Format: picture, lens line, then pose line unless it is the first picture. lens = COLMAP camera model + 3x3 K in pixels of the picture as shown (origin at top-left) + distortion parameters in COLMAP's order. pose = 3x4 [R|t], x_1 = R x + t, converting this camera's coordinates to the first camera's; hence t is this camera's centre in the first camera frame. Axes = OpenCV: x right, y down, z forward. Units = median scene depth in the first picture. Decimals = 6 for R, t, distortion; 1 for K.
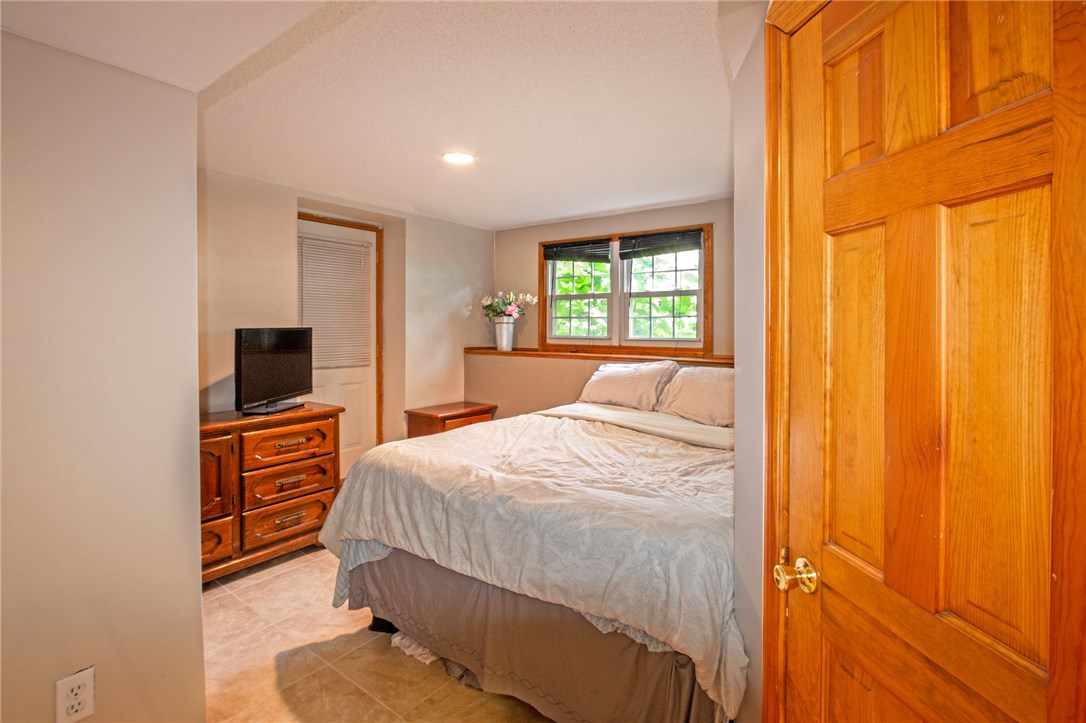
lens RADIAL K [[508.8, 0, 541.8], [0, 508.8, 331.2], [0, 0, 1]] dist [-0.039521, 0.000428]
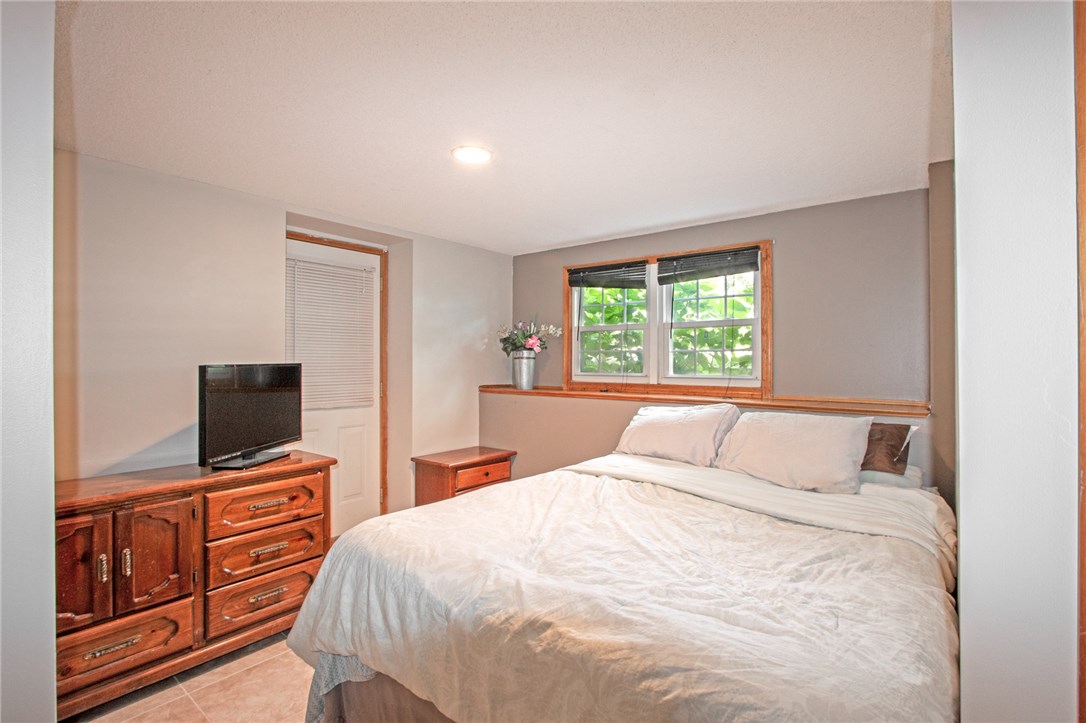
lens RADIAL K [[495.6, 0, 536.8], [0, 495.6, 366.2], [0, 0, 1]] dist [-0.022903, 0.000619]
pose [[0.999350, 0.000196, -0.036043, -0.030825], [-0.000149, 0.999999, 0.001318, -0.004296], [0.036043, -0.001312, 0.999349, 0.204519]]
